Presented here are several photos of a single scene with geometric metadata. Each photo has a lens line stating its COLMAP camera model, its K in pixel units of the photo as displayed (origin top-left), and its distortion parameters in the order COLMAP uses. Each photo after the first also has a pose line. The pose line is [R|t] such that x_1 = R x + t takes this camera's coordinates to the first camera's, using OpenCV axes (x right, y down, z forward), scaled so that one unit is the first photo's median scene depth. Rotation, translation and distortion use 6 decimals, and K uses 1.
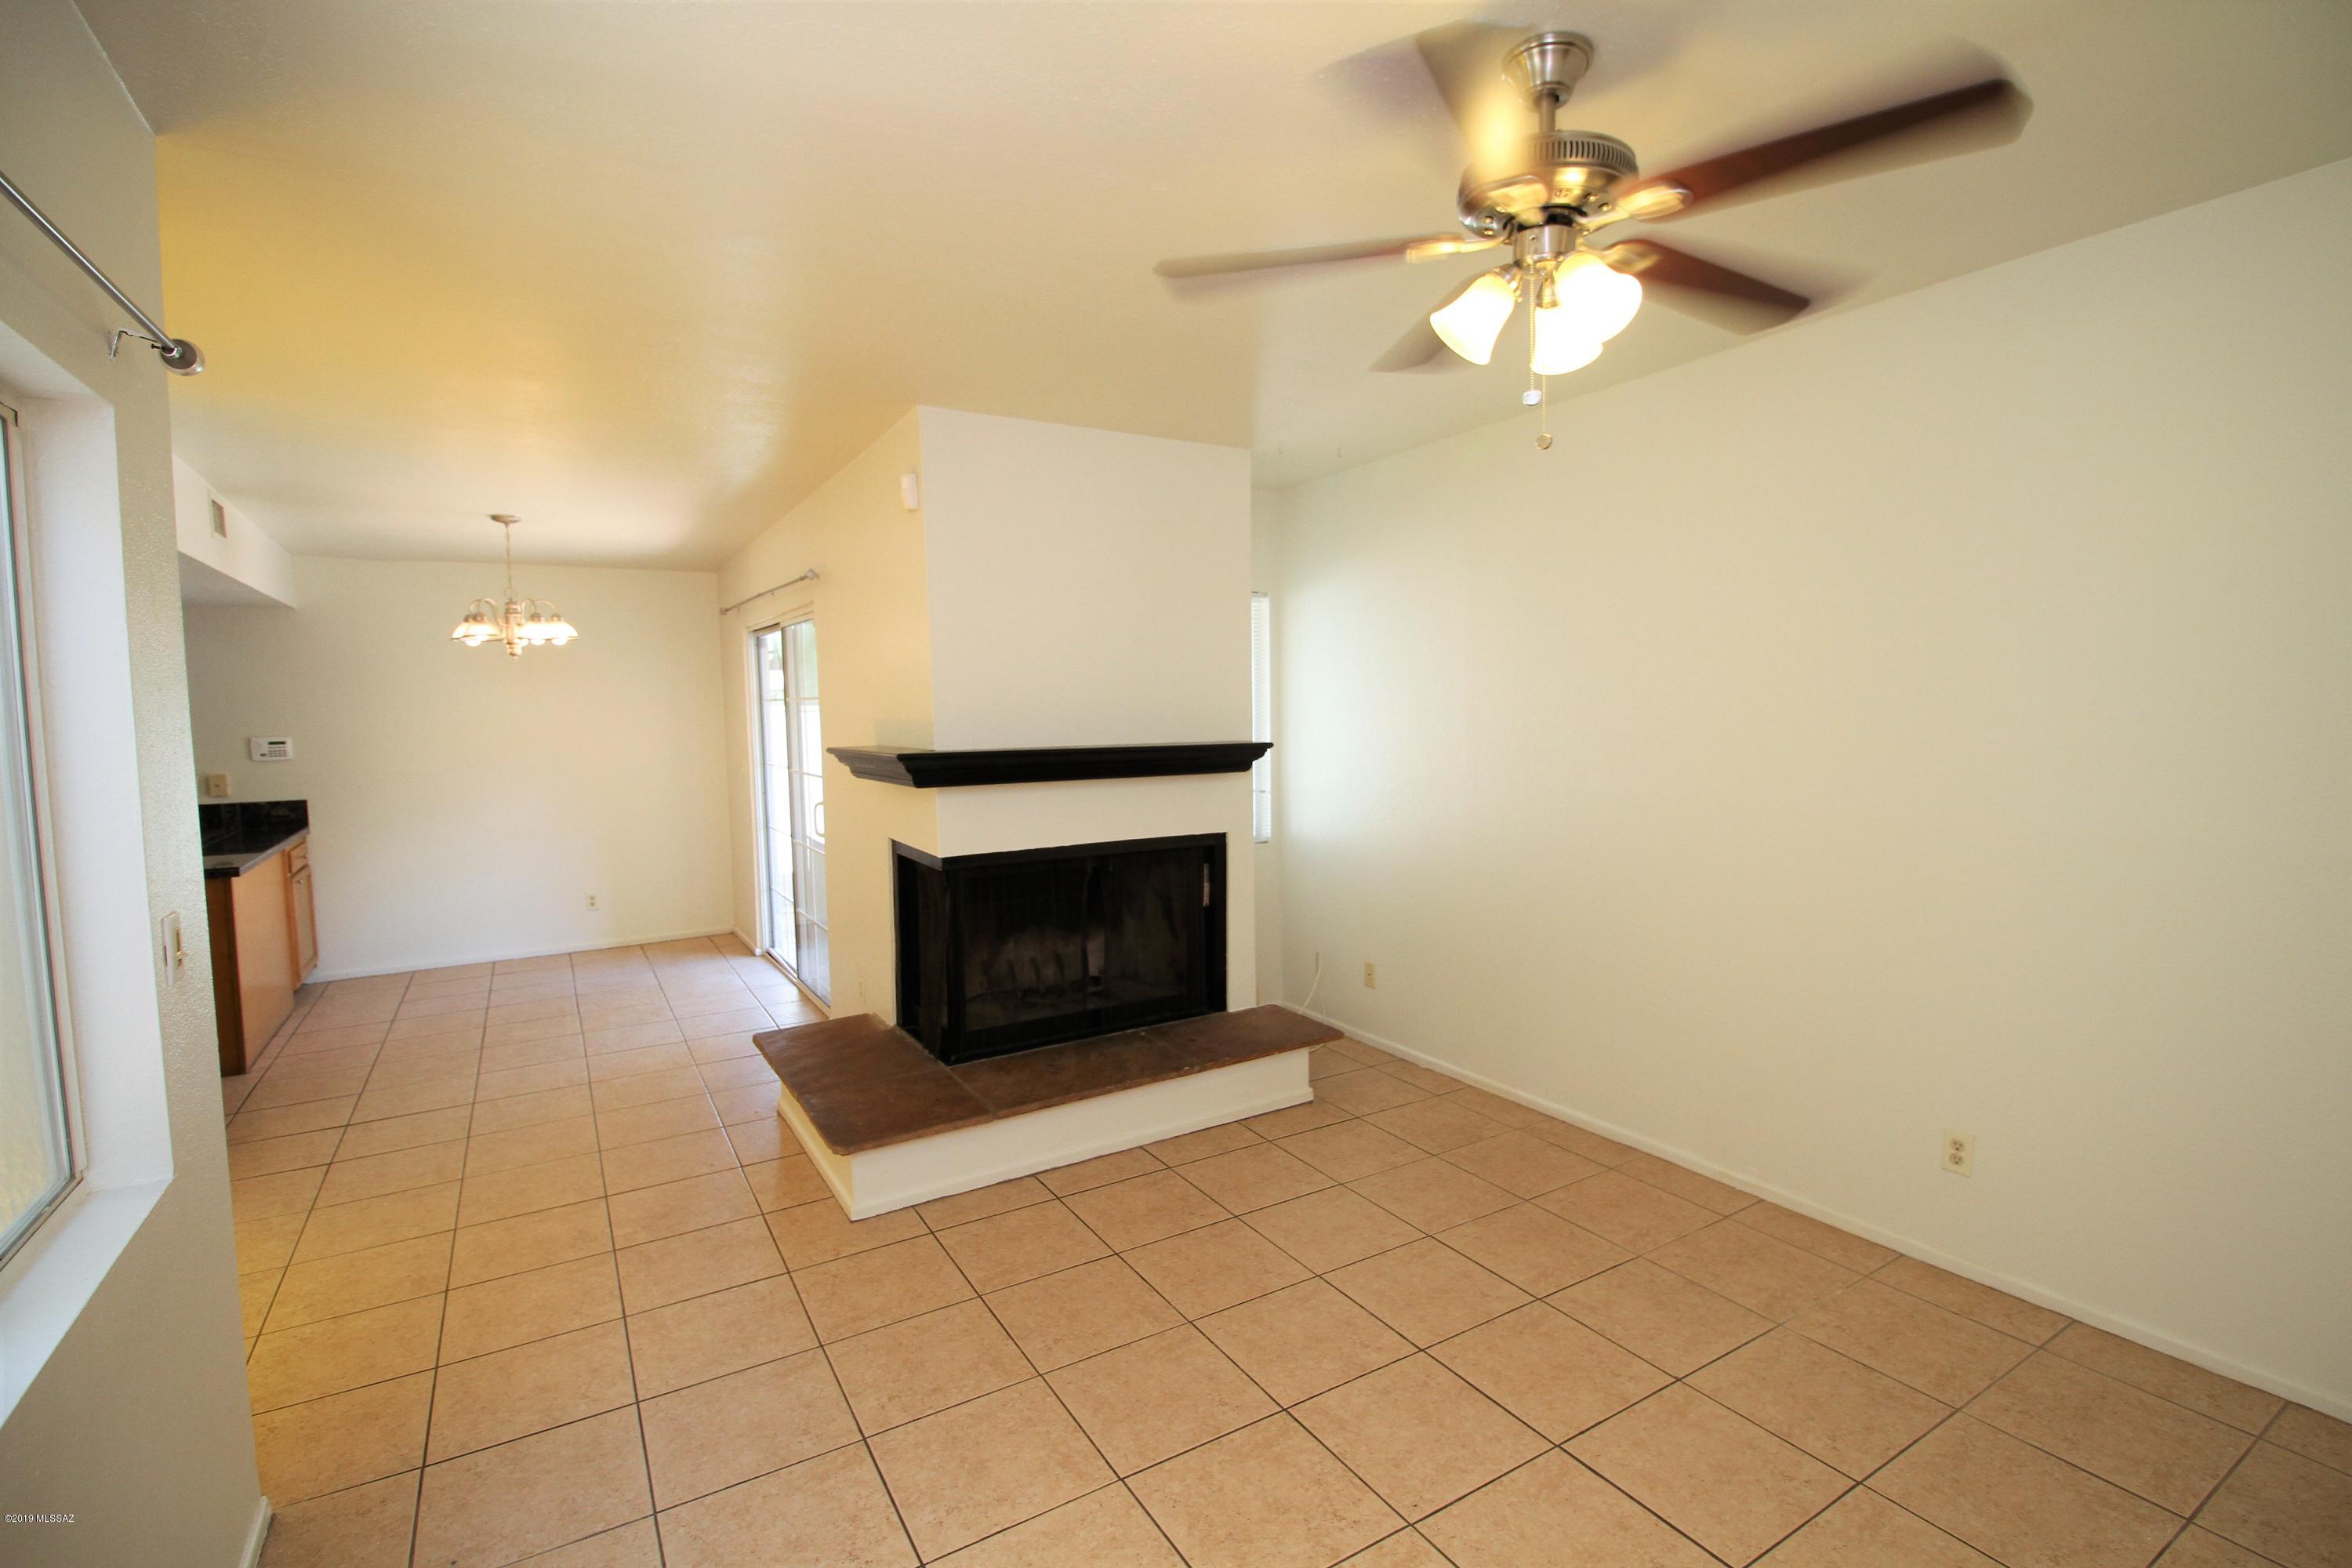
lens RADIAL K [[1083.5, 0, 1214.3], [0, 1083.5, 794.9], [0, 0, 1]] dist [-0.005415, -0.010517]
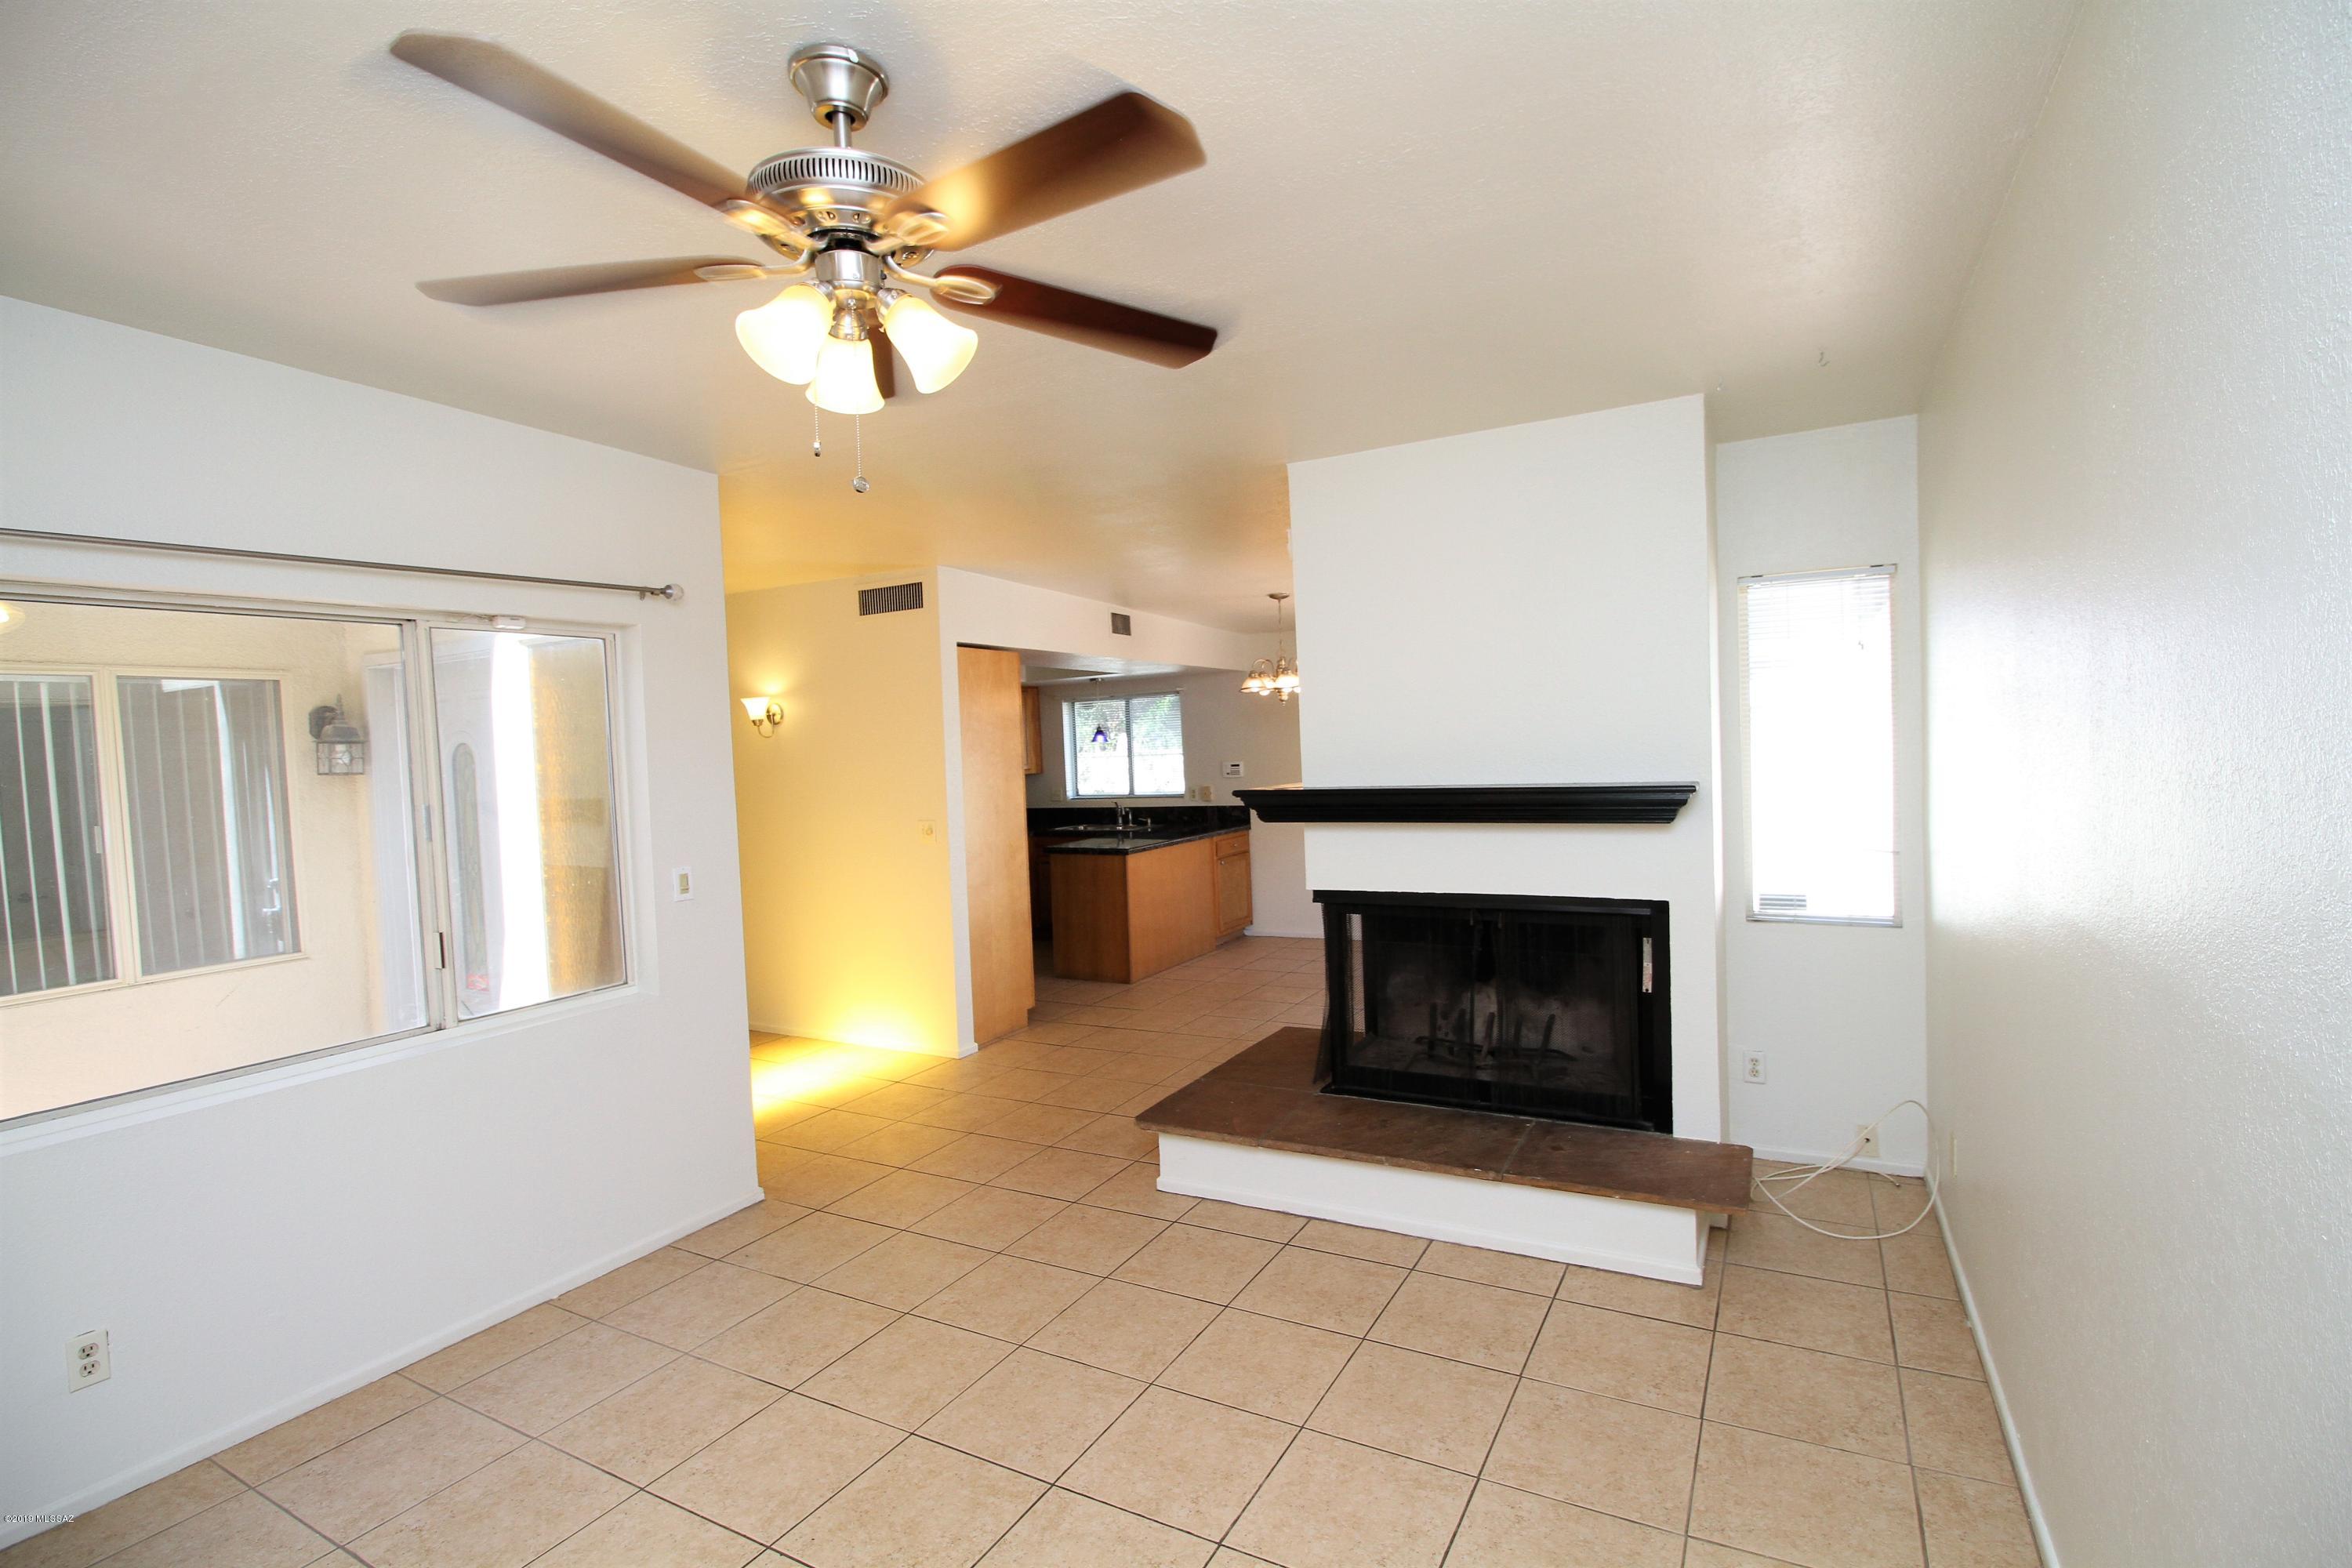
lens RADIAL K [[1083.5, 0, 1203.4], [0, 1083.5, 815.8], [0, 0, 1]] dist [-0.005415, -0.010517]
pose [[0.490066, 0.047960, -0.870365, 0.509846], [-0.037949, 0.998712, 0.033665, -0.038365], [0.870859, 0.016531, 0.491255, 0.338221]]
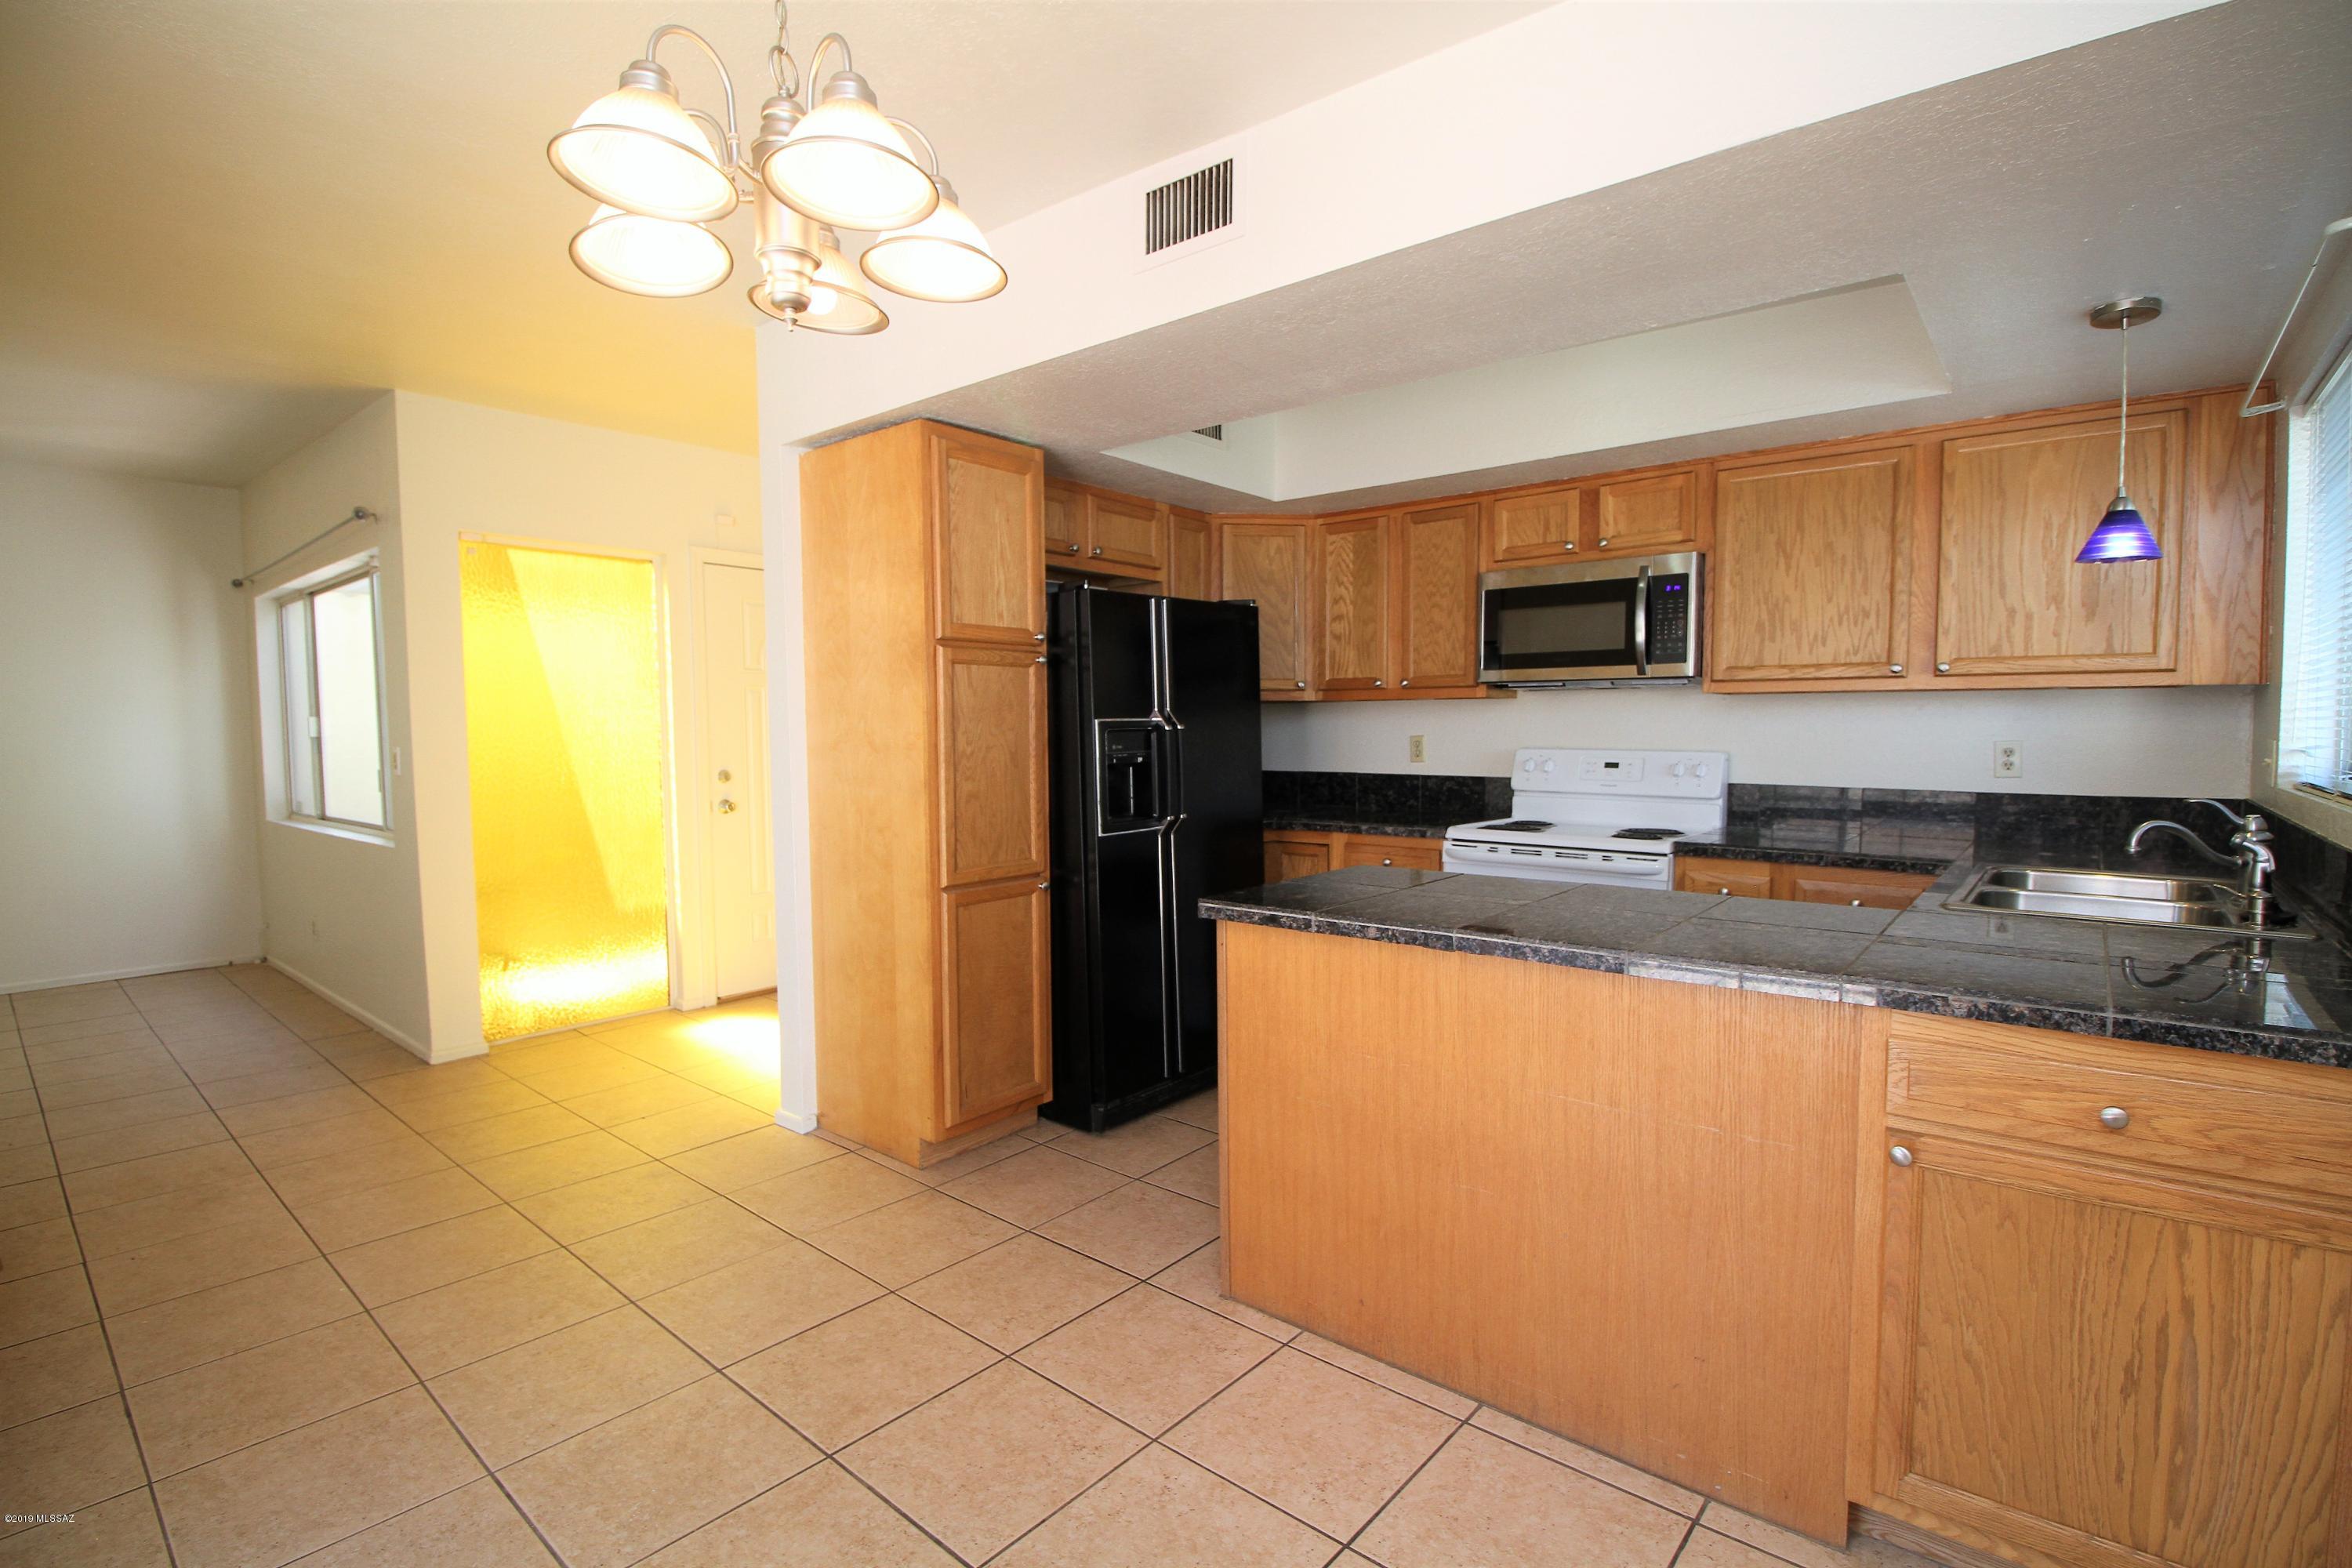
lens RADIAL K [[1083.5, 0, 1197.4], [0, 1083.5, 789.4], [0, 0, 1]] dist [-0.005415, -0.010517]
pose [[-0.951969, 0.037432, -0.303897, -0.774708], [-0.006671, 0.989728, 0.142805, -0.061368], [0.306120, 0.137974, -0.941941, 1.523667]]
